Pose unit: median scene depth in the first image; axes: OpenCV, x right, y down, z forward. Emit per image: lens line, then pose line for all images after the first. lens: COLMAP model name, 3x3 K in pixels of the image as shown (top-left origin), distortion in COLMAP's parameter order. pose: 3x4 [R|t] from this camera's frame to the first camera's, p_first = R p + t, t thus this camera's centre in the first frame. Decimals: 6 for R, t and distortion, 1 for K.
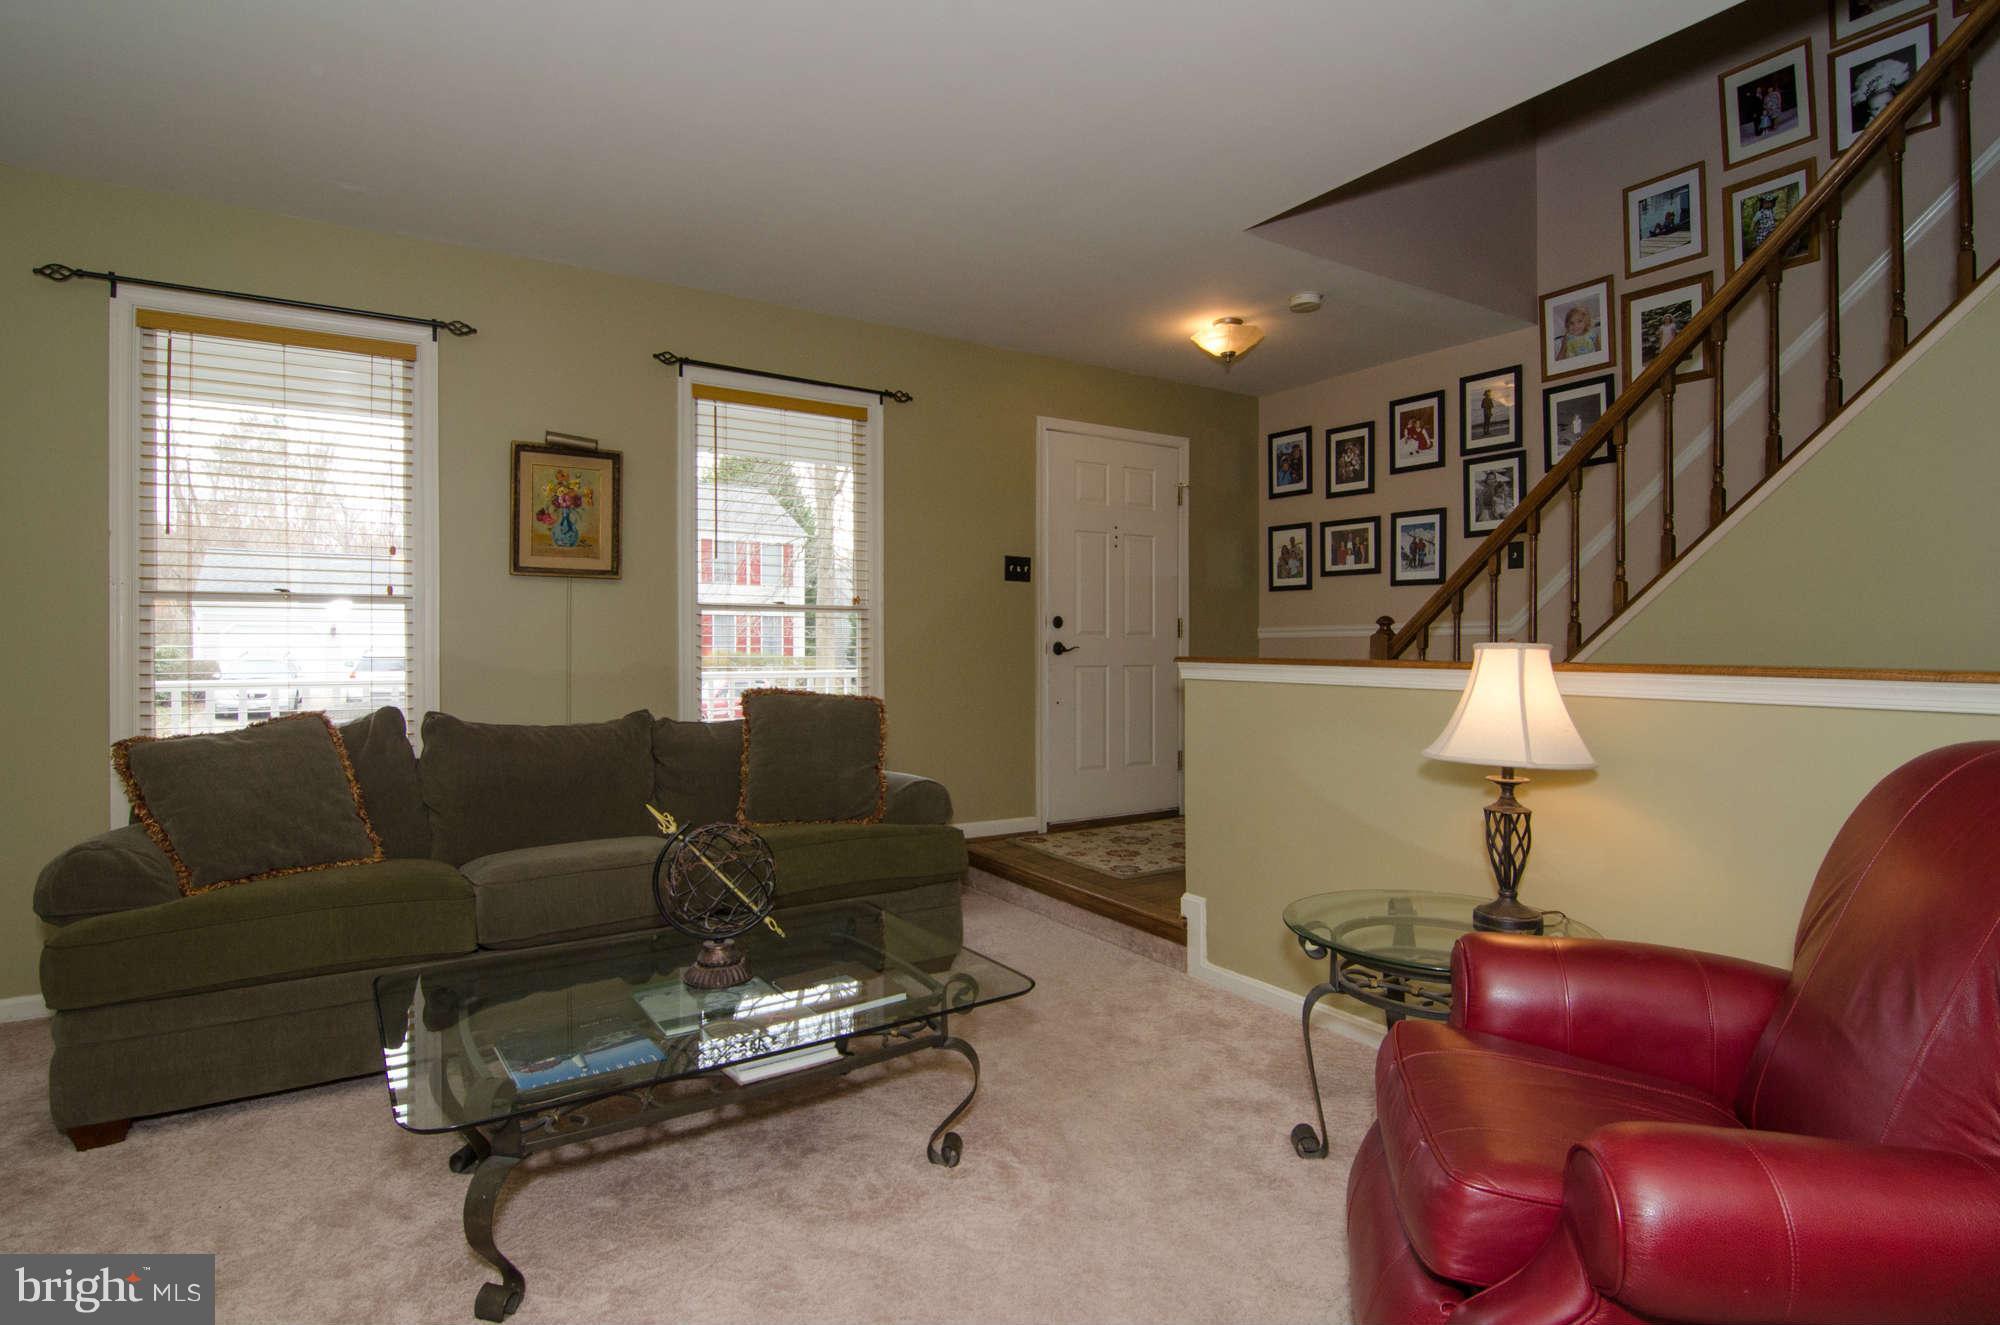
lens RADIAL K [[965.4, 0, 1006.7], [0, 965.4, 667.8], [0, 0, 1]] dist [-0.036132, -0.000198]
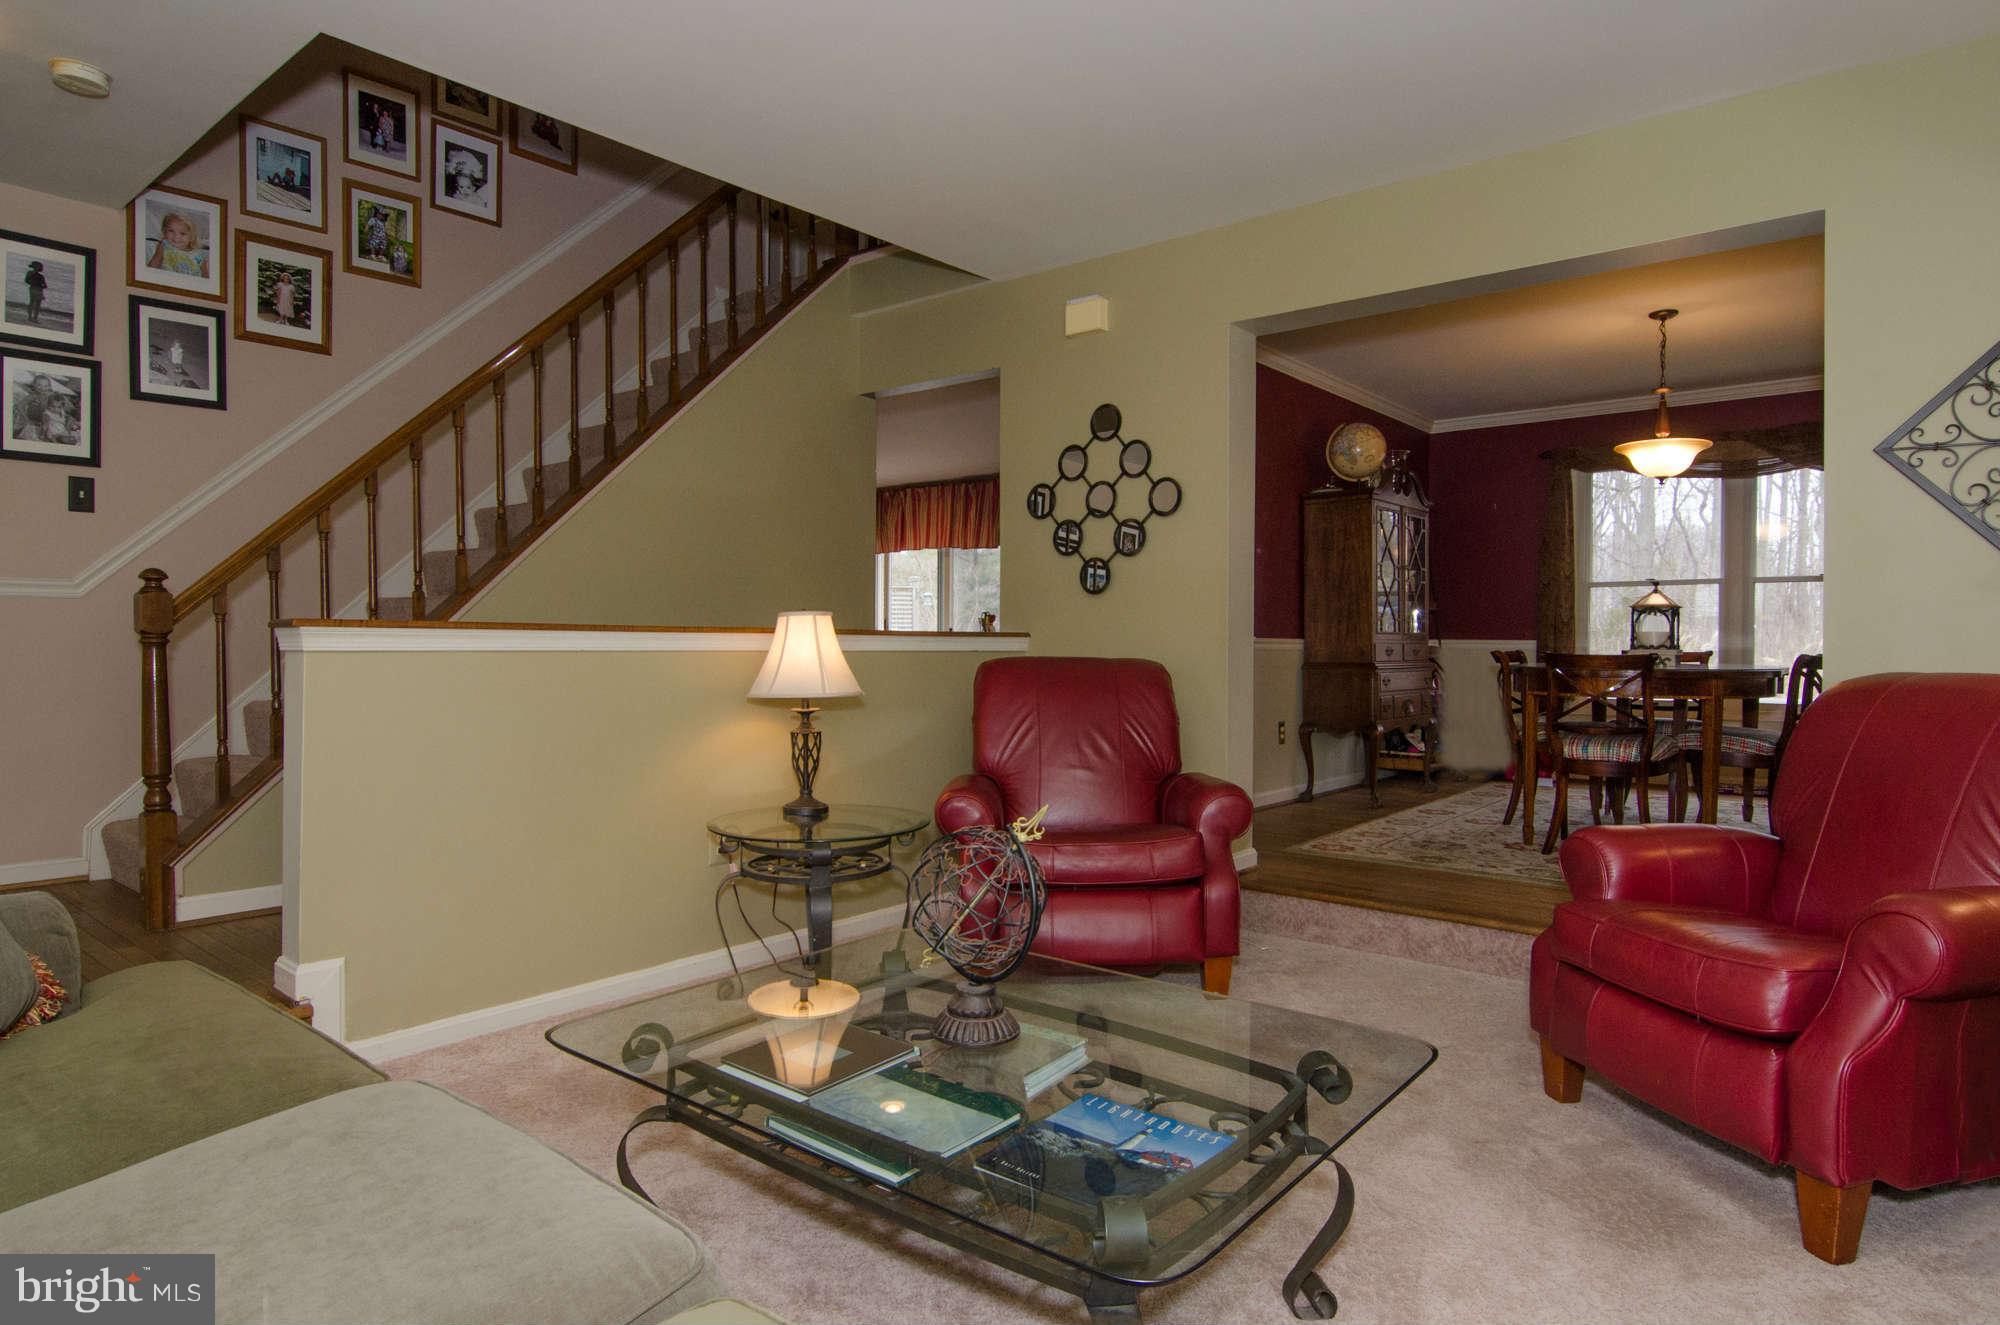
lens RADIAL K [[1128.9, 0, 1002.6], [0, 1128.9, 663.4], [0, 0, 1]] dist [-0.002404, -0.002063]
pose [[-0.279267, -0.019826, 0.960009, -0.607796], [0.013470, 0.999608, 0.024562, 0.005212], [-0.960119, 0.019791, -0.278891, 0.615184]]
